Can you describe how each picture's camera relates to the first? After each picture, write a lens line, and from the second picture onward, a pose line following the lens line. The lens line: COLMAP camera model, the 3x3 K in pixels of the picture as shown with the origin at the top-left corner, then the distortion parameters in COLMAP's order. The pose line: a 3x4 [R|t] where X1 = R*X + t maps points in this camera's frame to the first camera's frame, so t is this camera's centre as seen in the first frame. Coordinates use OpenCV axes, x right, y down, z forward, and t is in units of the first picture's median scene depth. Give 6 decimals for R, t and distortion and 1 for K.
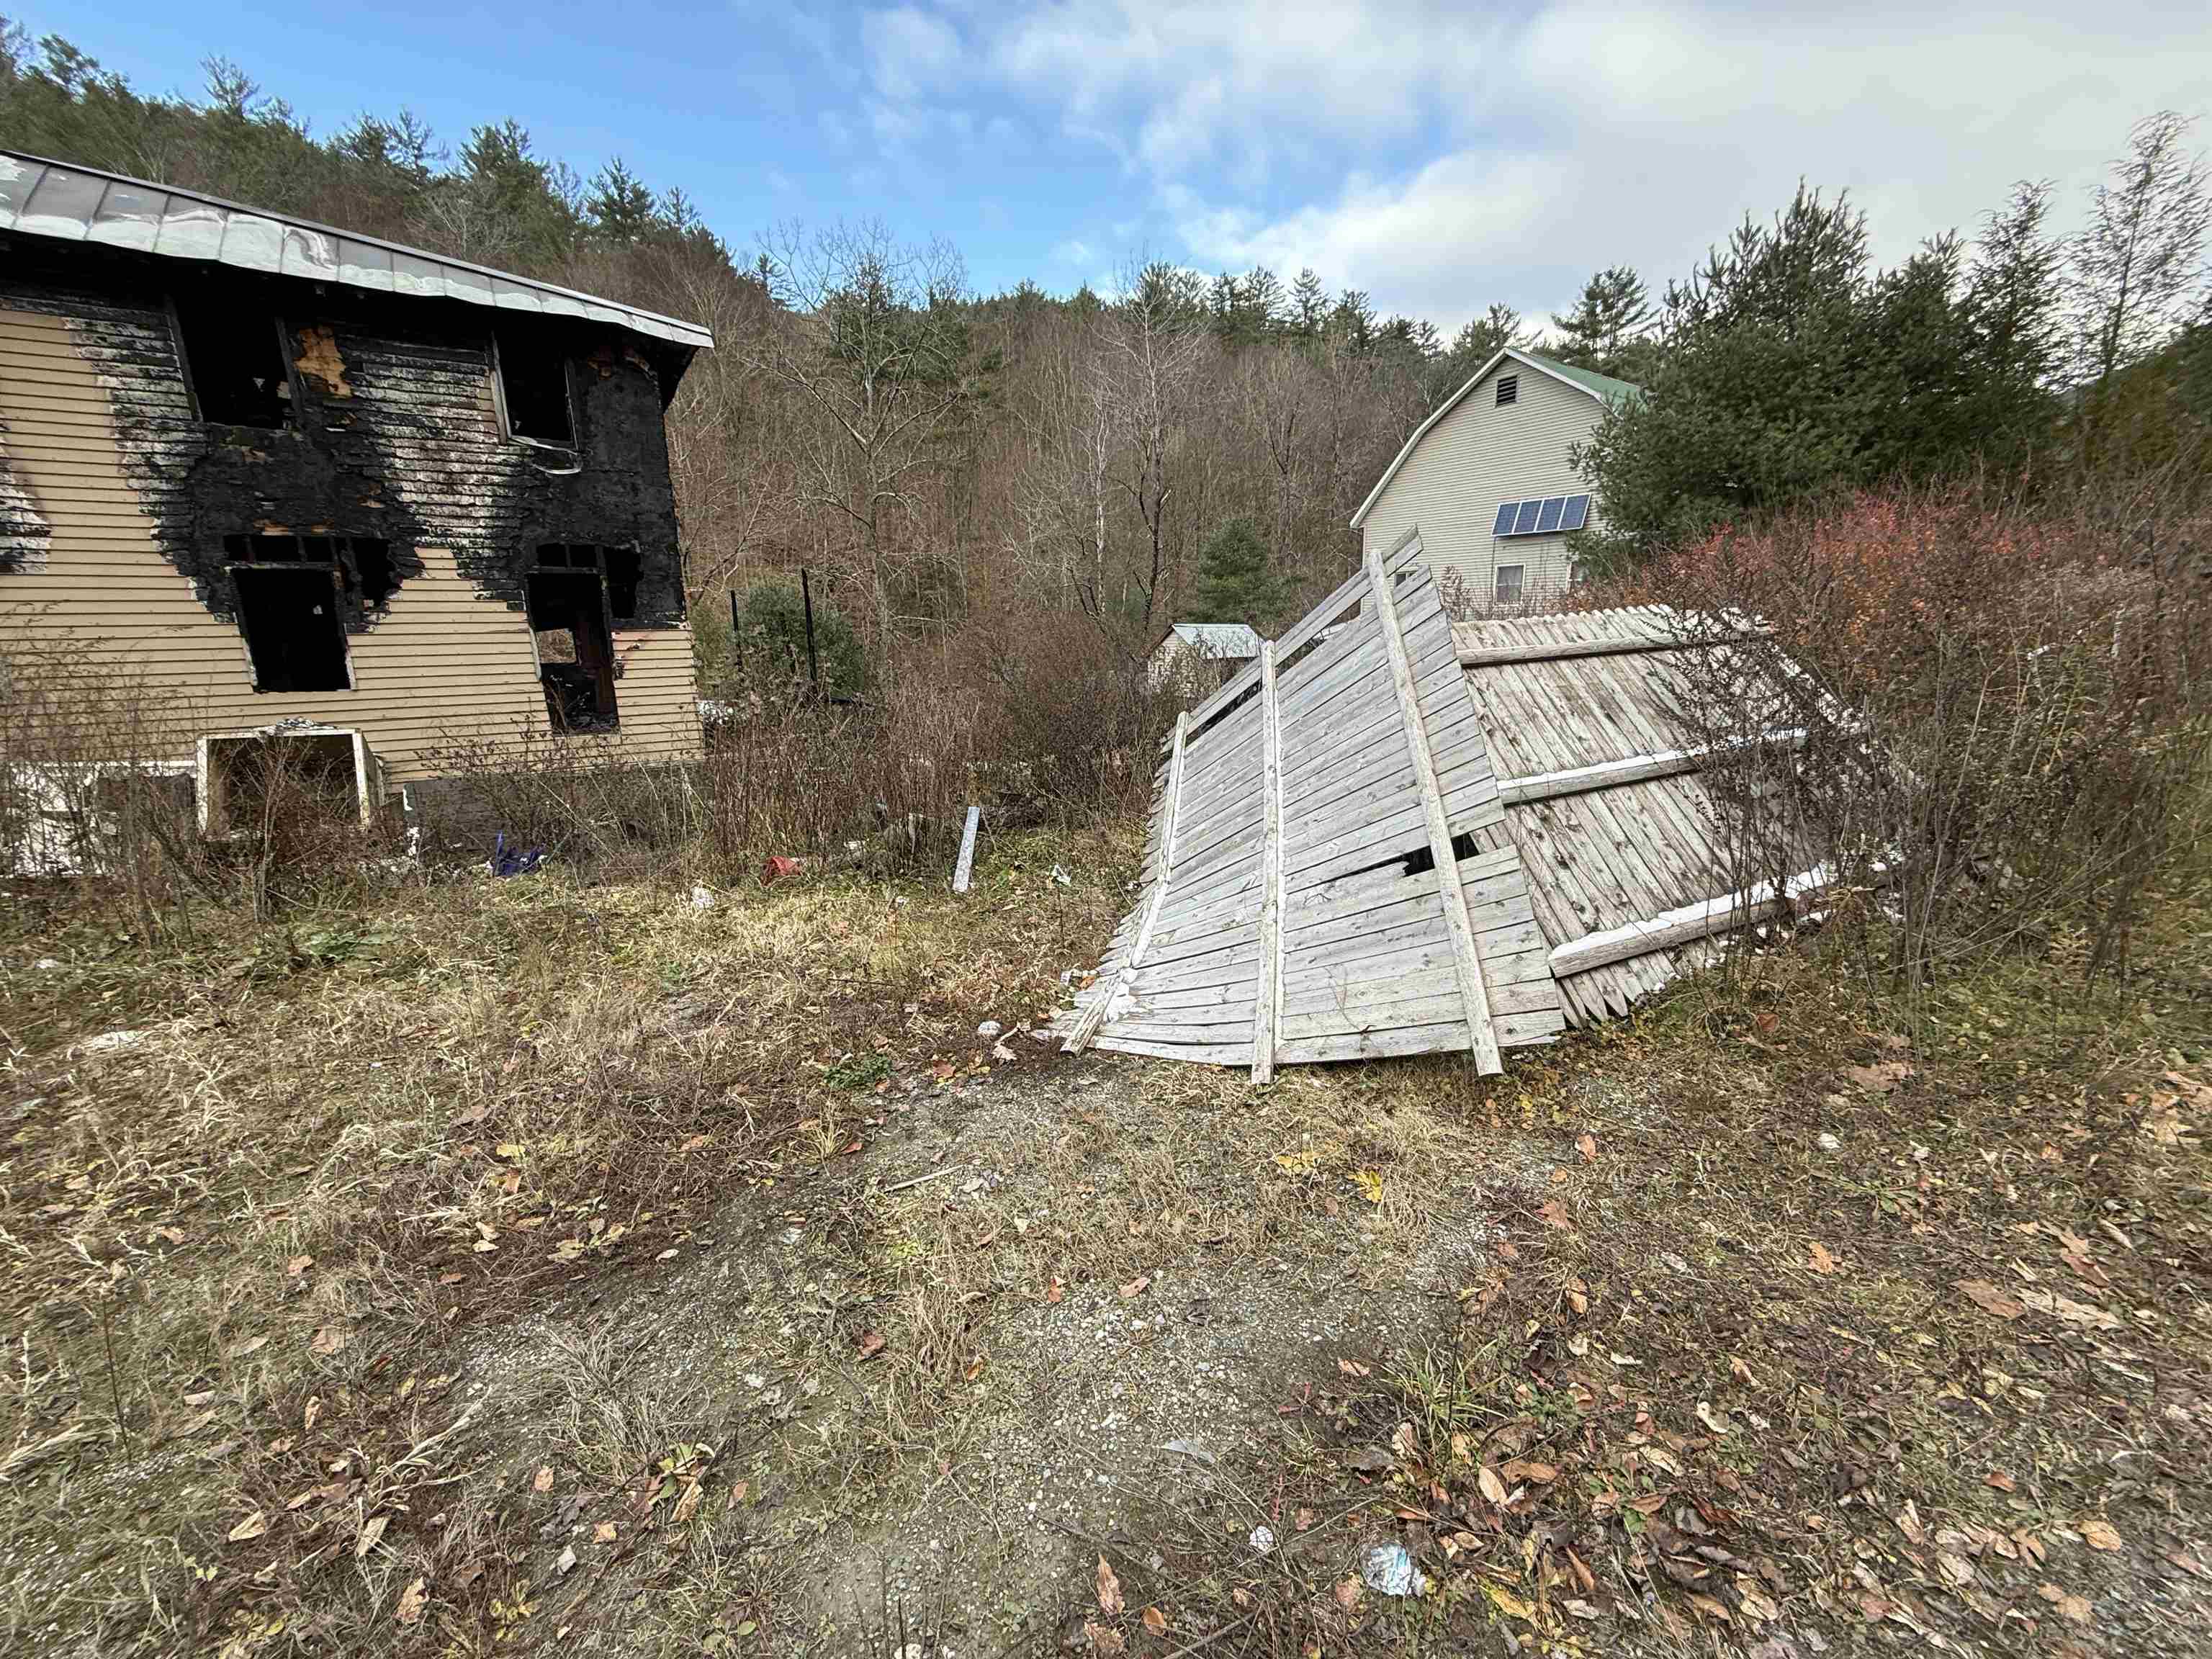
lens RADIAL K [[877.4, 0, 1100.3], [0, 877.4, 828.7], [0, 0, 1]] dist [-0.000444, 0.000205]
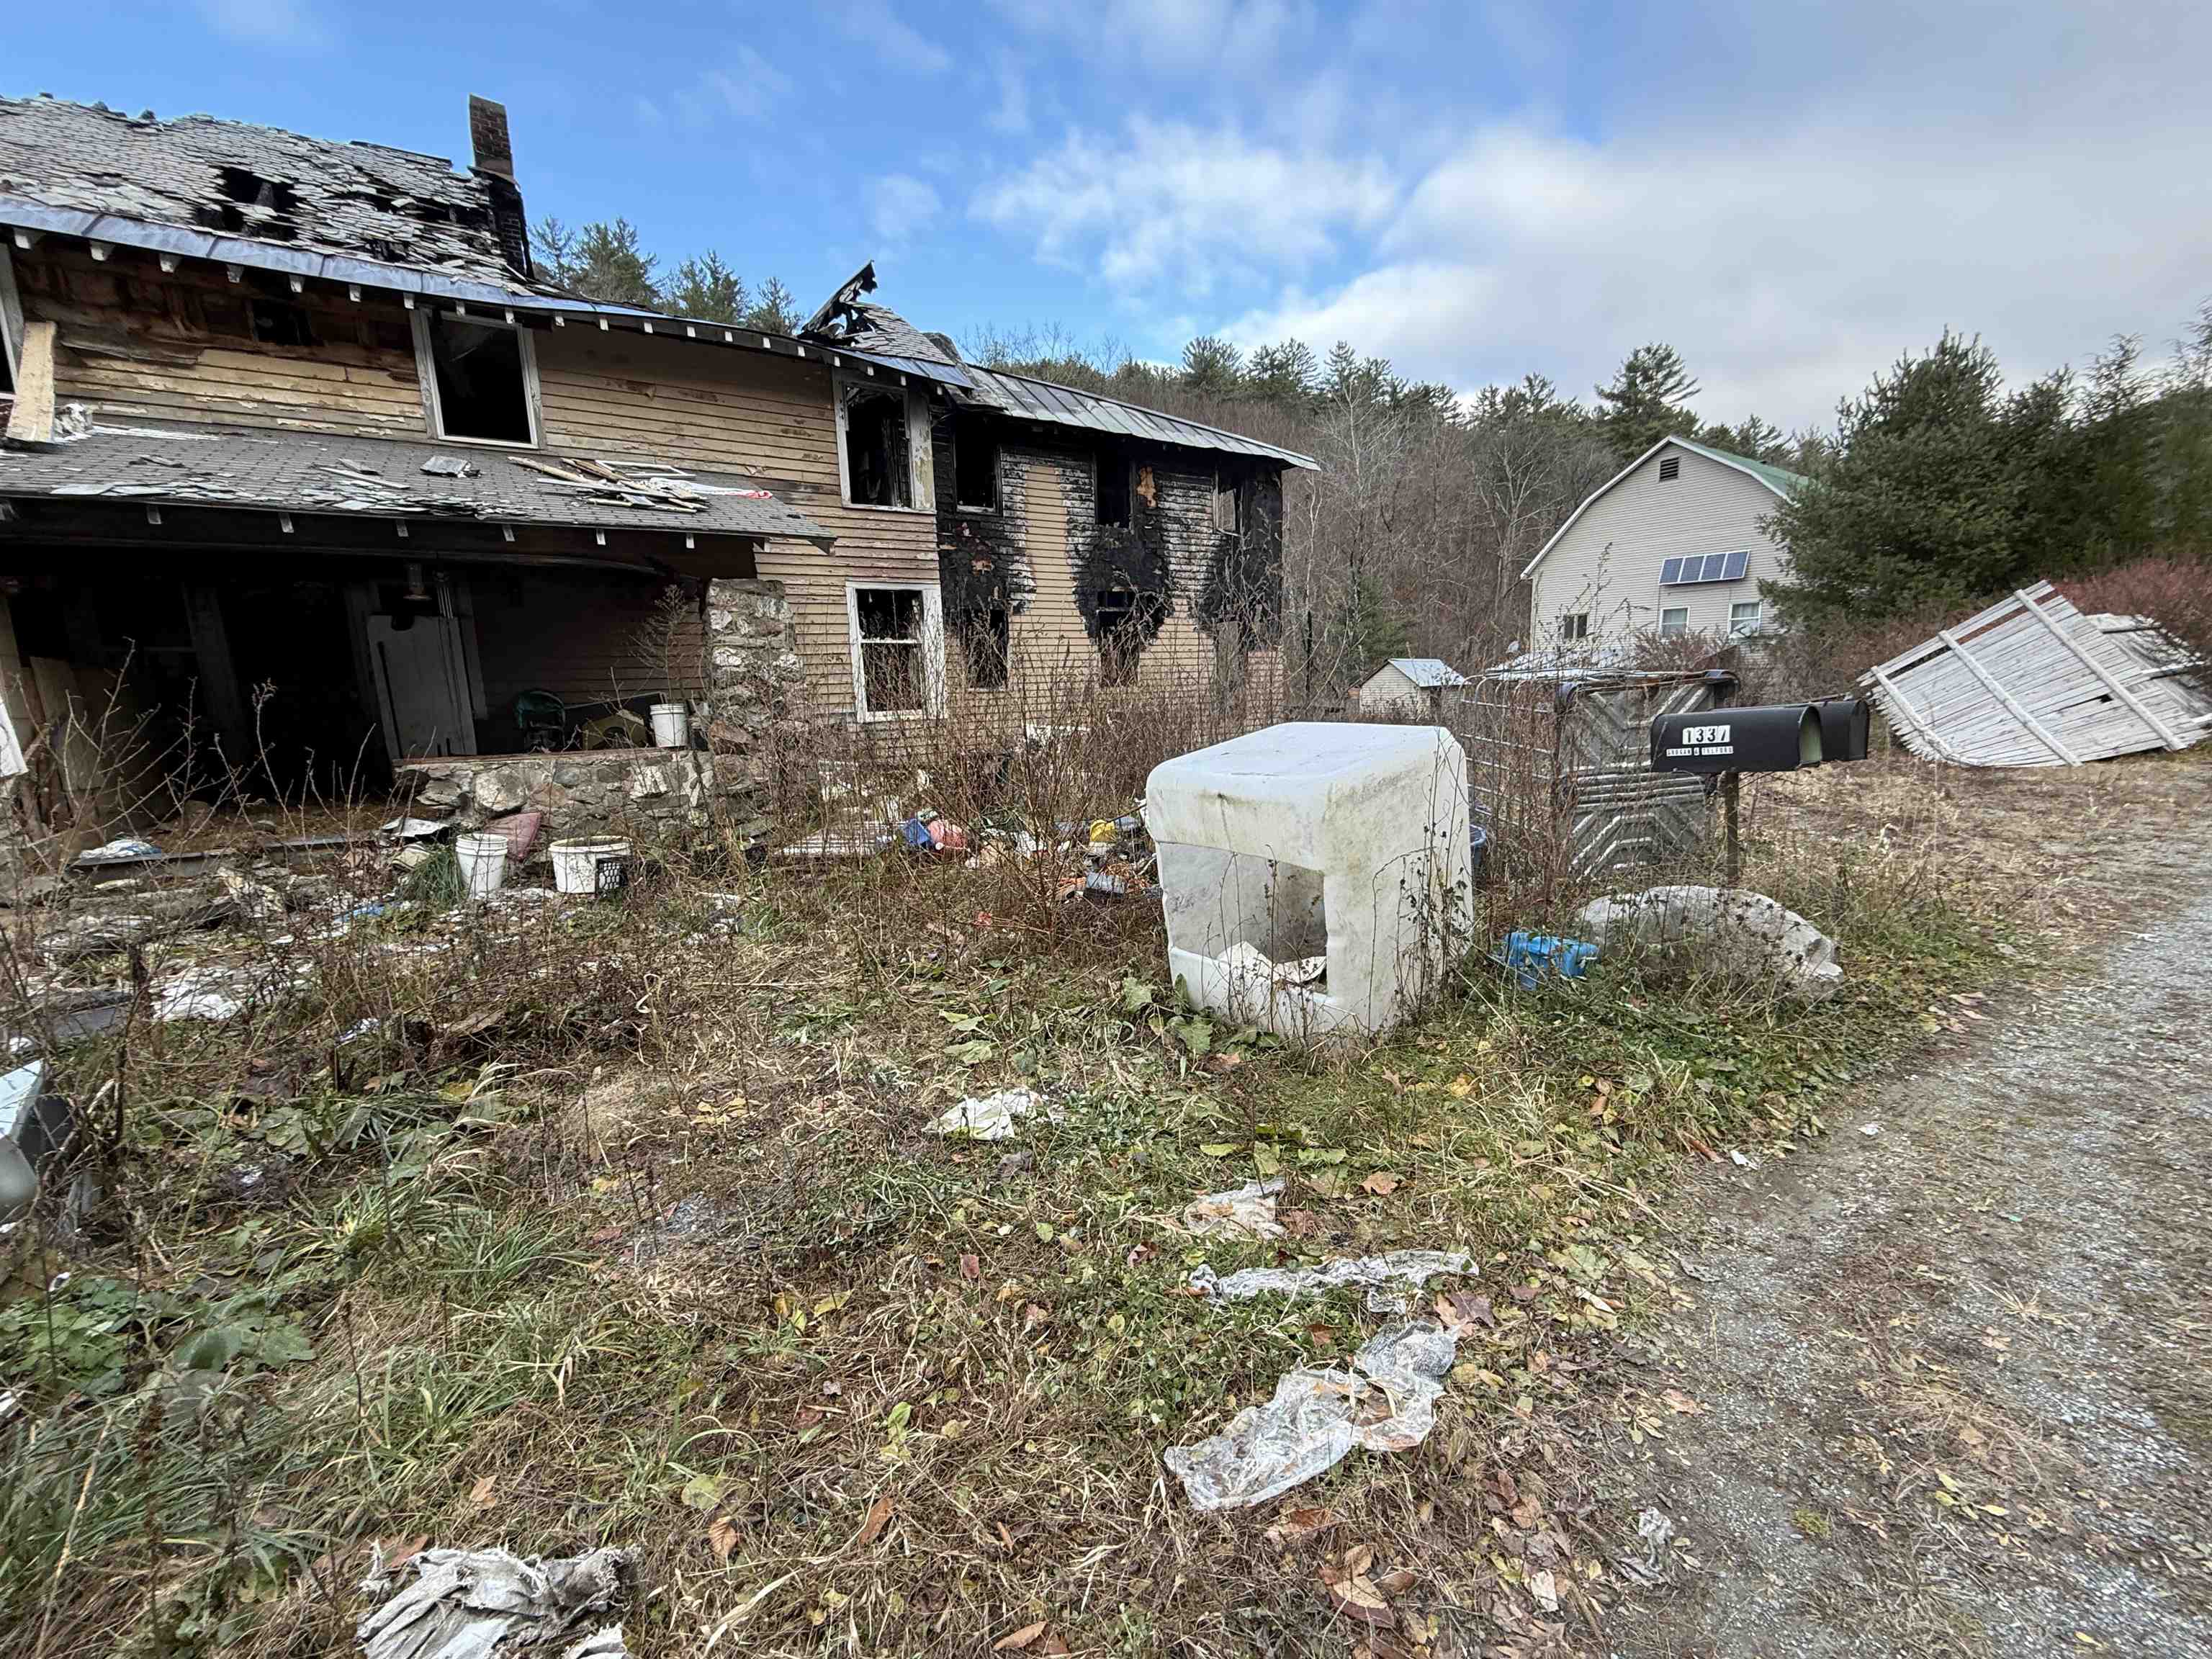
lens RADIAL K [[877.4, 0, 1100.3], [0, 877.4, 828.7], [0, 0, 1]] dist [-0.000444, 0.000205]
pose [[0.999957, -0.009069, -0.001890, -0.923196], [0.008953, 0.998480, -0.054381, 0.186497], [0.002381, 0.054362, 0.998518, -0.578796]]
